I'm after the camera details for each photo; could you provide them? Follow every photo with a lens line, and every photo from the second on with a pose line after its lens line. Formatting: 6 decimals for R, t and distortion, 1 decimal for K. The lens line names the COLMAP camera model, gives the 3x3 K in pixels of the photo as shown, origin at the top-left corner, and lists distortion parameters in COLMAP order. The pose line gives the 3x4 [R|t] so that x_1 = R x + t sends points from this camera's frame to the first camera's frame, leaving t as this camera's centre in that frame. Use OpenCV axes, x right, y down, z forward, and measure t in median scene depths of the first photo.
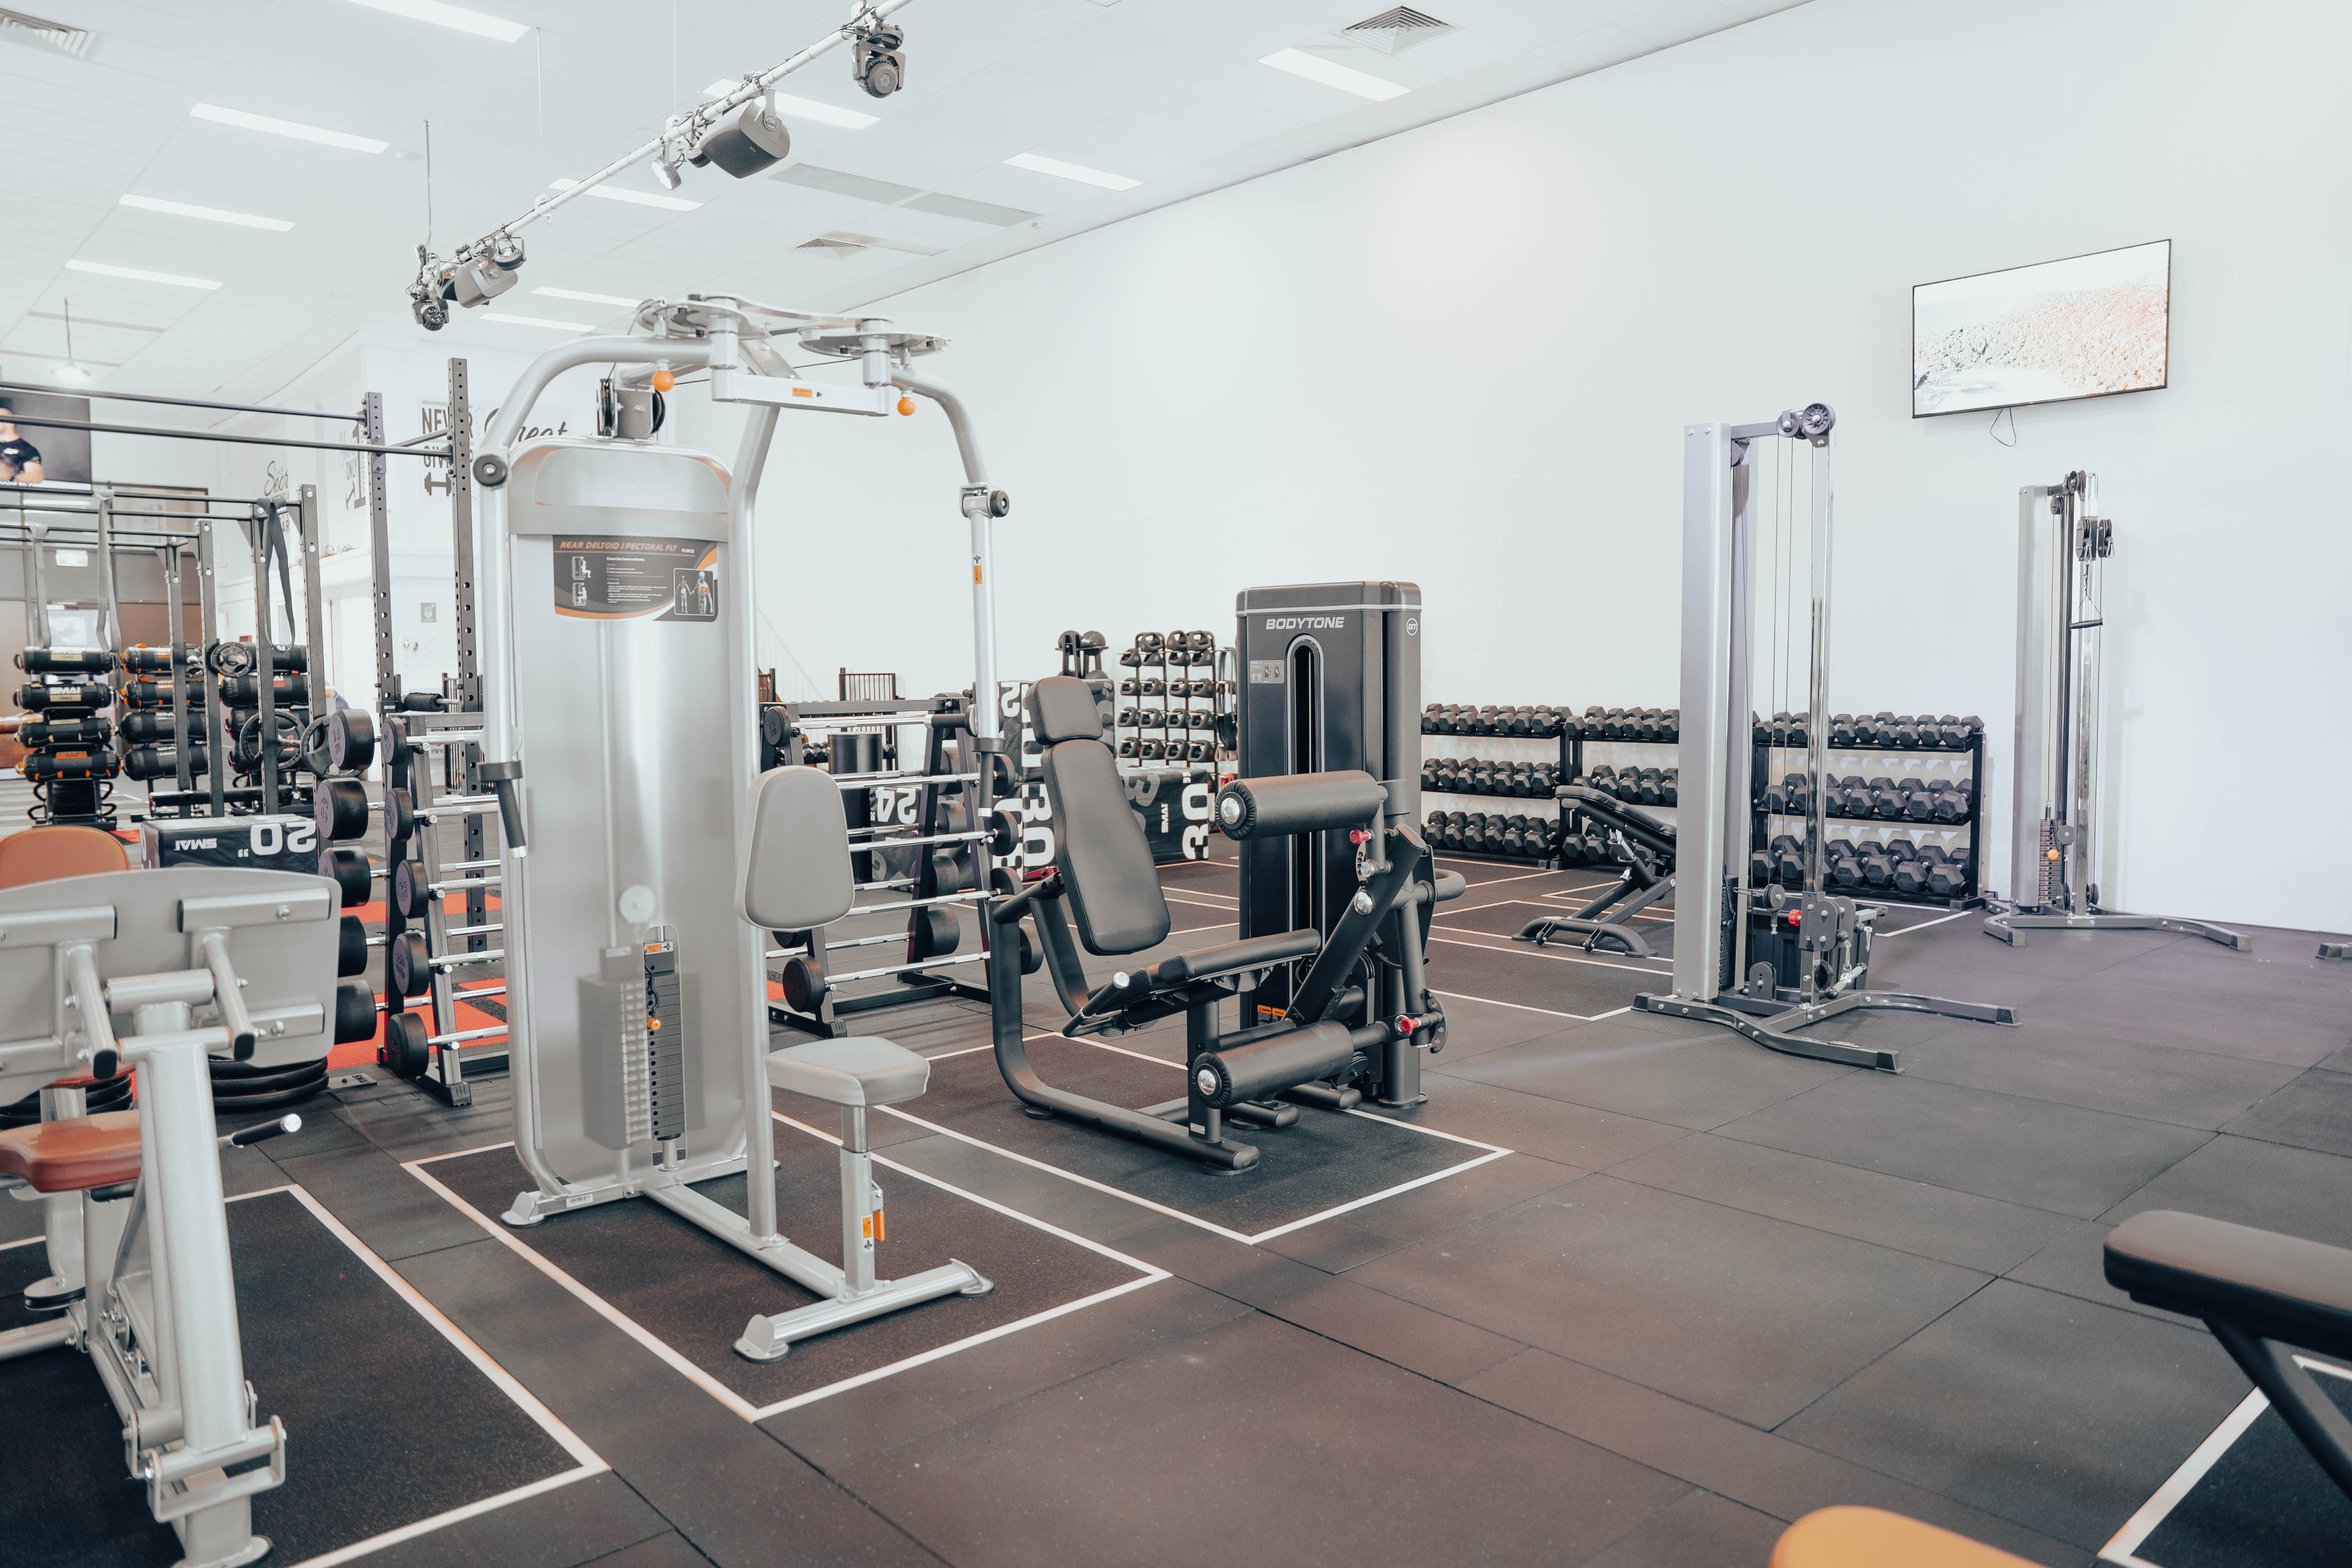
lens RADIAL K [[1616.5, 0, 1176.0], [0, 1616.5, 784.0], [0, 0, 1]] dist [-0.102775, 0.003260]
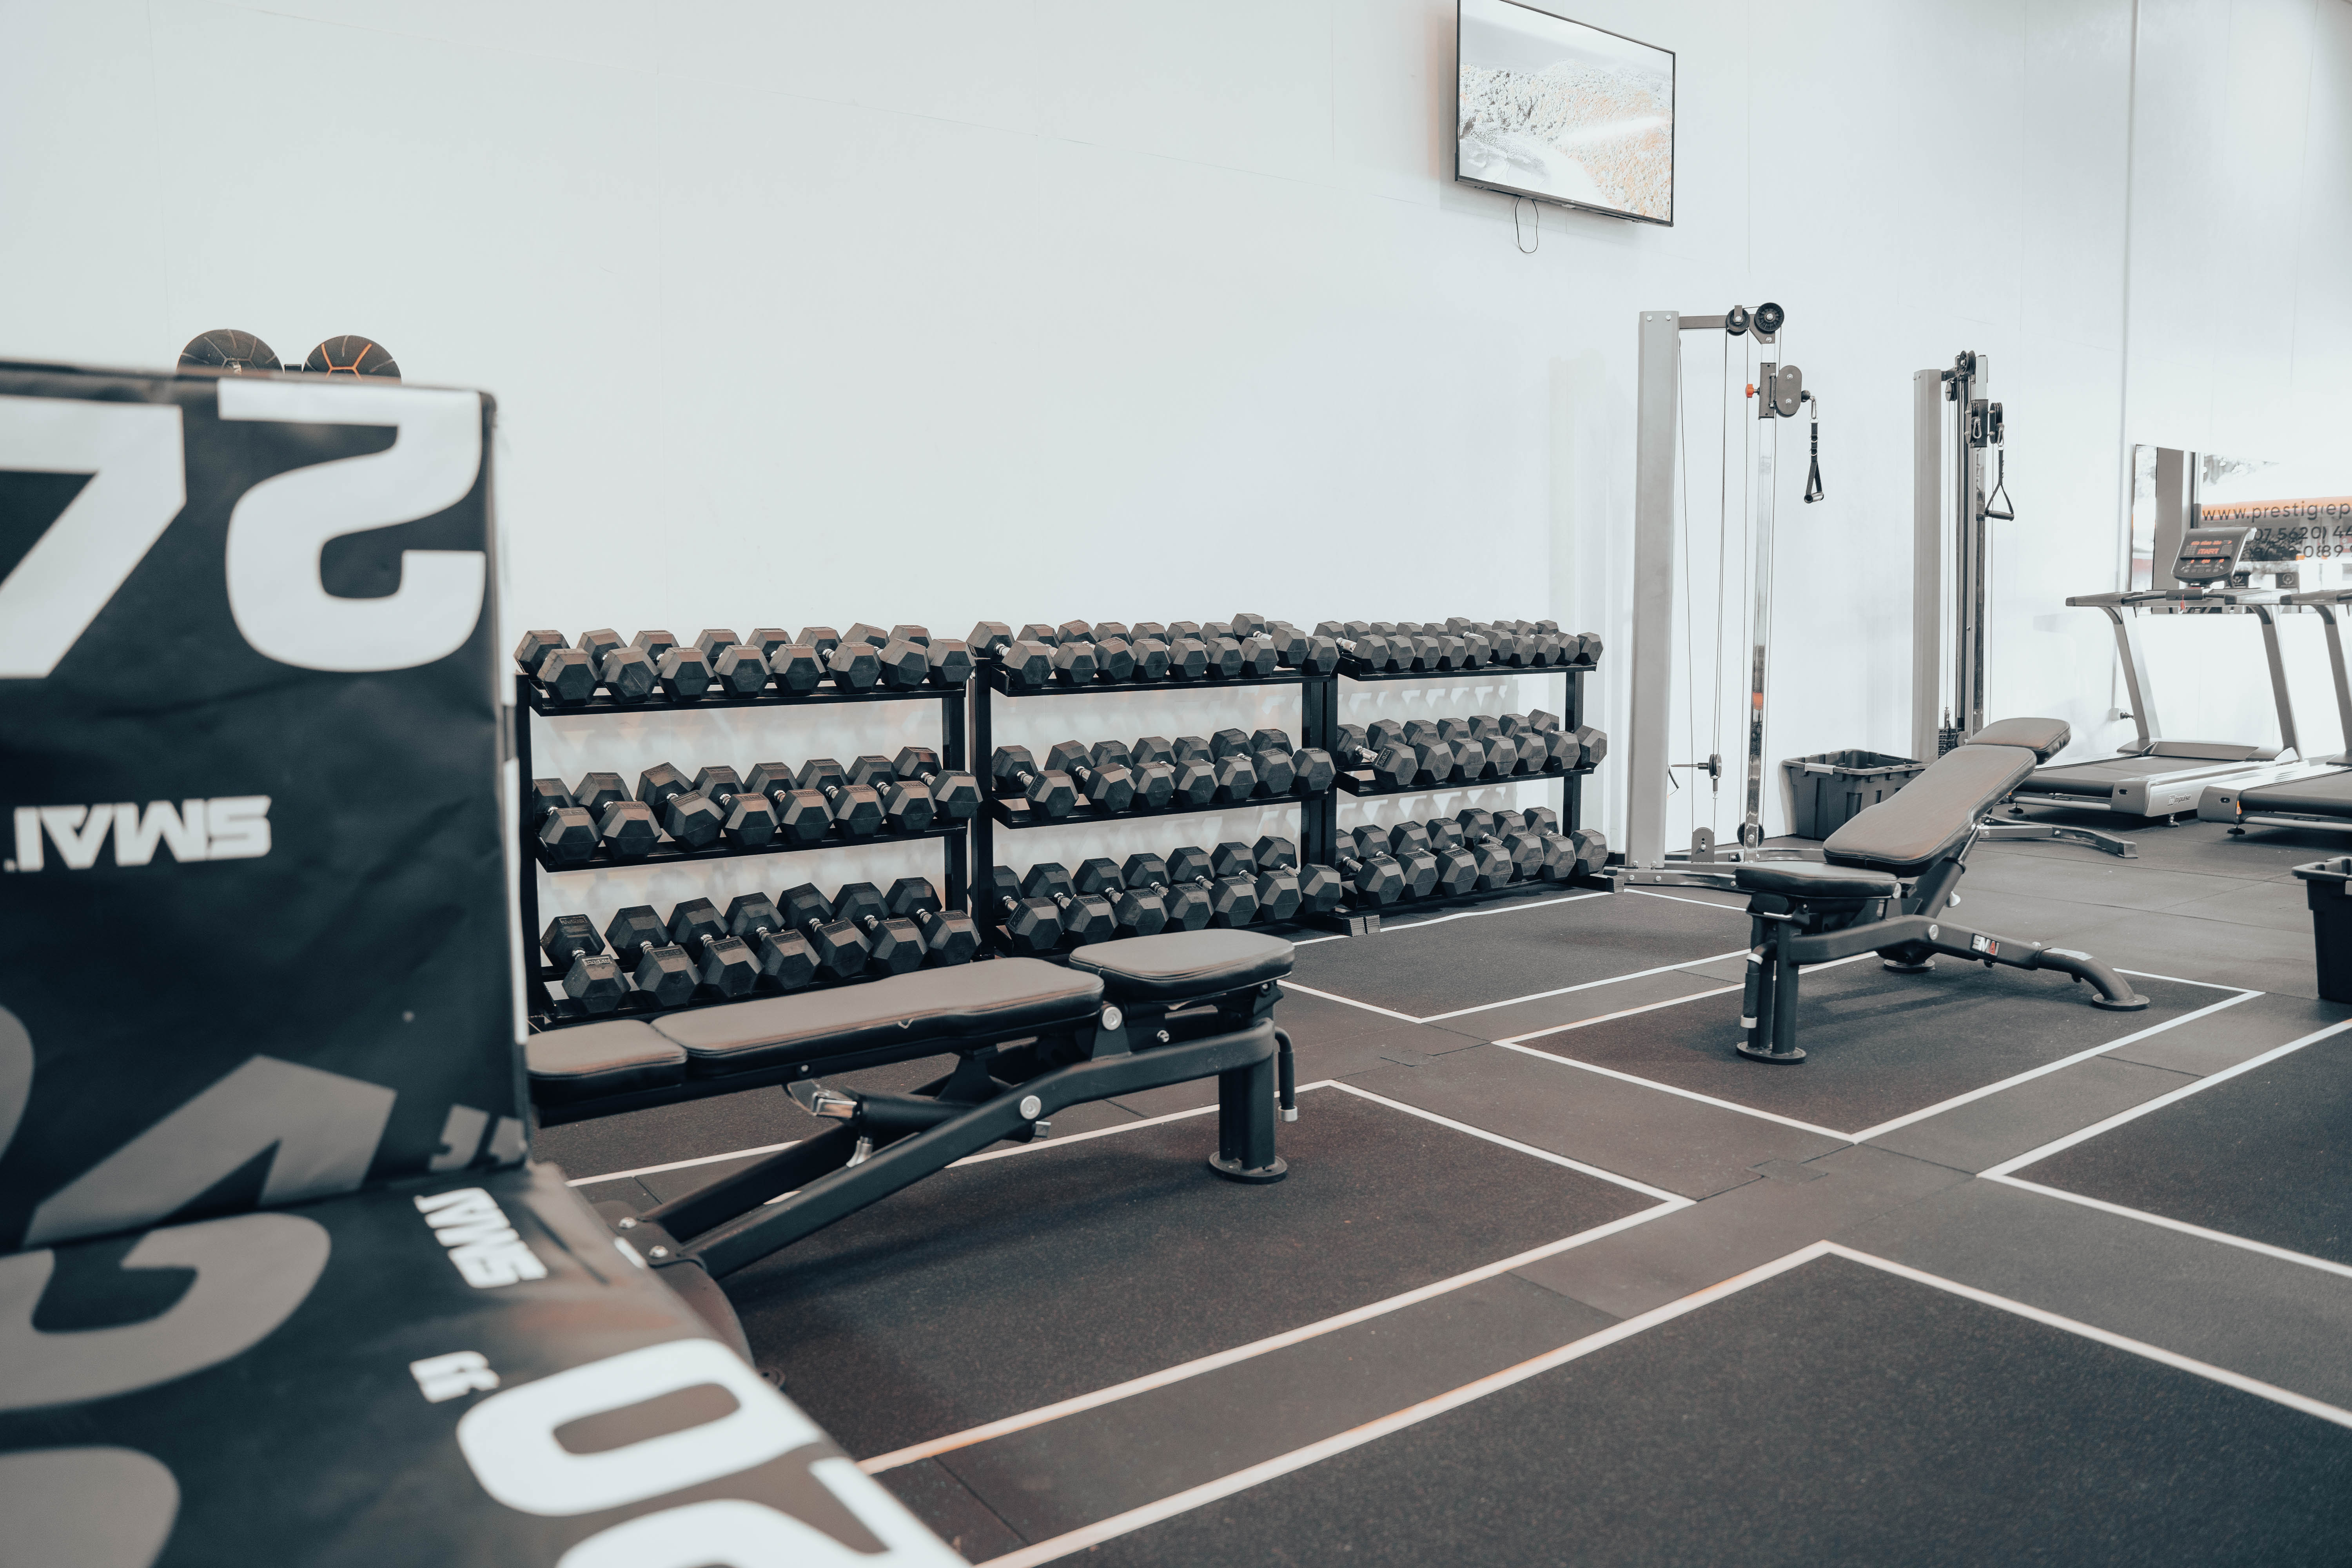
lens RADIAL K [[1616.6, 0, 1176.0], [0, 1616.6, 784.0], [0, 0, 1]] dist [-0.102775, 0.003260]
pose [[0.107479, -0.077488, 0.991183, -0.204733], [0.091123, 0.993530, 0.067791, -0.029084], [-0.990023, 0.083033, 0.113845, 0.924484]]
